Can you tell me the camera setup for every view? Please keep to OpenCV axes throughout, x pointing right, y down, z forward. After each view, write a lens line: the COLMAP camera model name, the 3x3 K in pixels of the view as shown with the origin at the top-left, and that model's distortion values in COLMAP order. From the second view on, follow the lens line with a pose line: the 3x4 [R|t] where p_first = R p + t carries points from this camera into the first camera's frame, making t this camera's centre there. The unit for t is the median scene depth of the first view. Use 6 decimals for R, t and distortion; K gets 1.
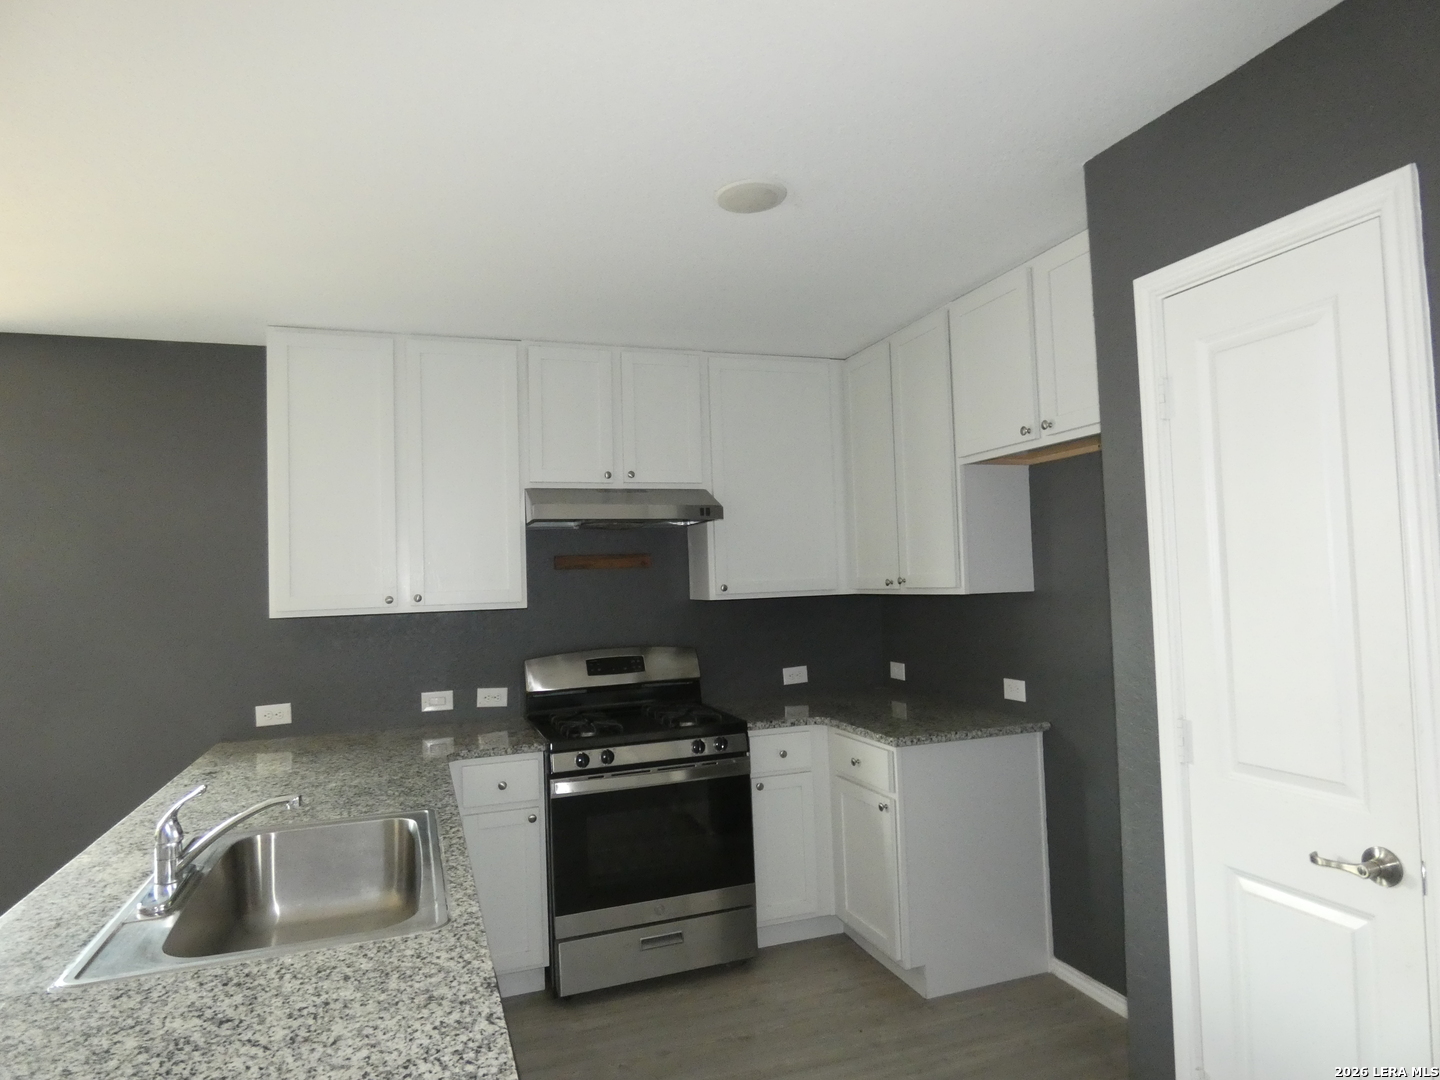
lens RADIAL K [[864.7, 0, 717.1], [0, 864.7, 543.1], [0, 0, 1]] dist [-0.014893, 0.000817]
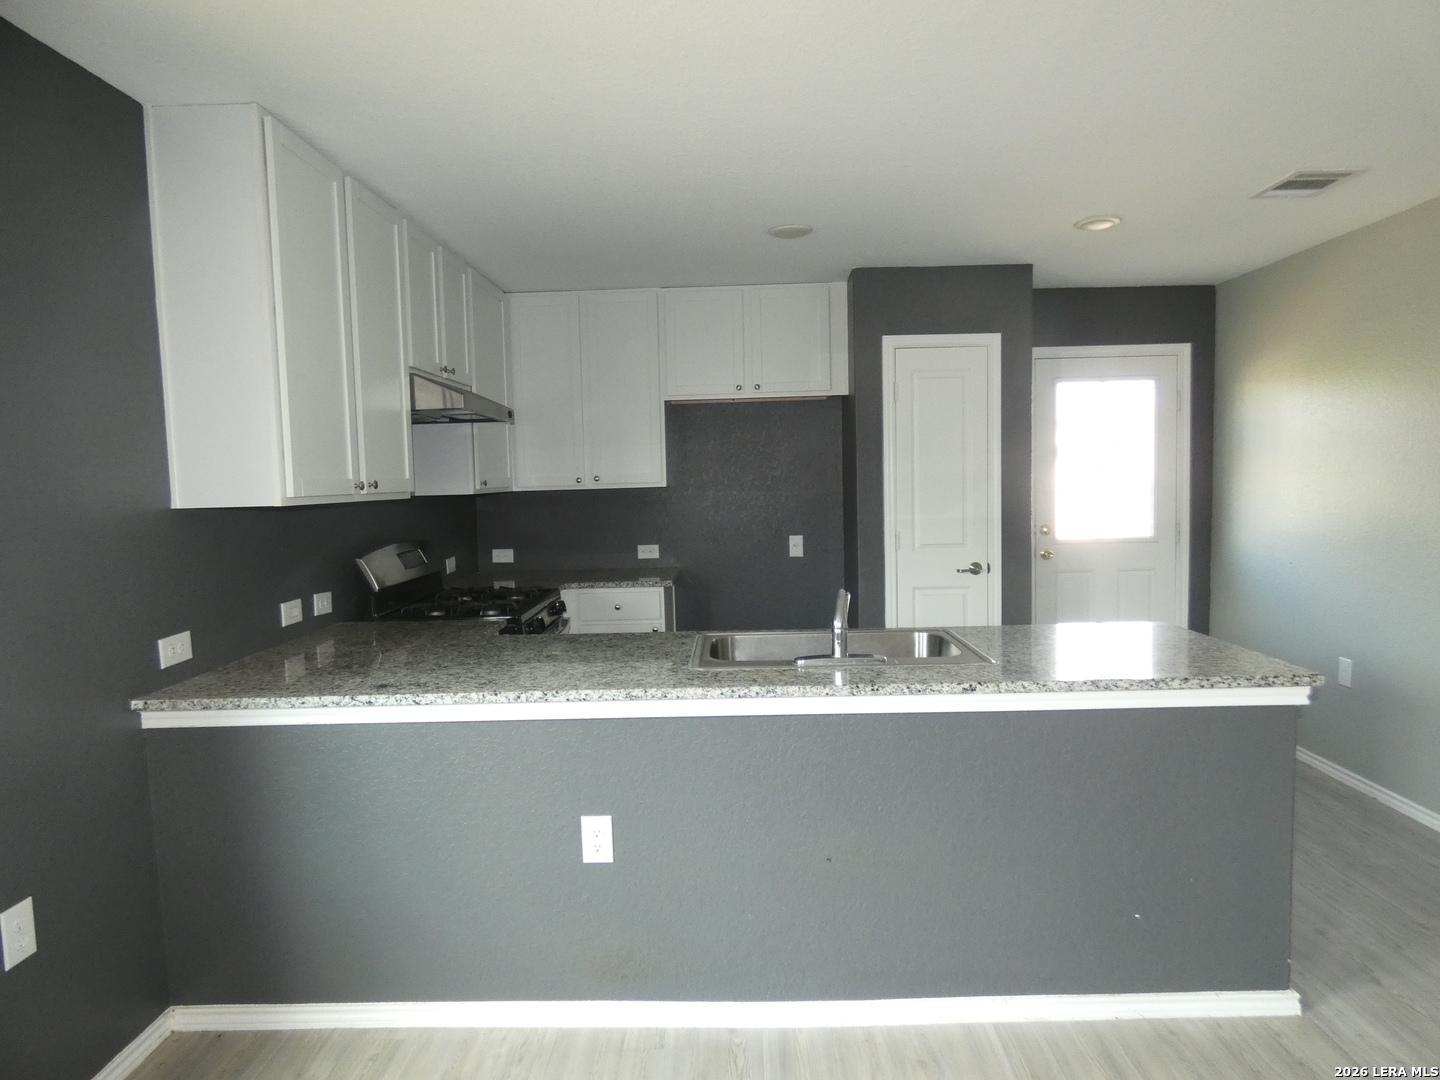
lens RADIAL K [[879.6, 0, 722.6], [0, 879.6, 538.1], [0, 0, 1]] dist [-0.000570, 0.000026]
pose [[0.351733, -0.041936, 0.935161, -1.087732], [-0.025610, 0.998191, 0.054394, 0.060601], [-0.935750, -0.043082, 0.350022, 0.349559]]
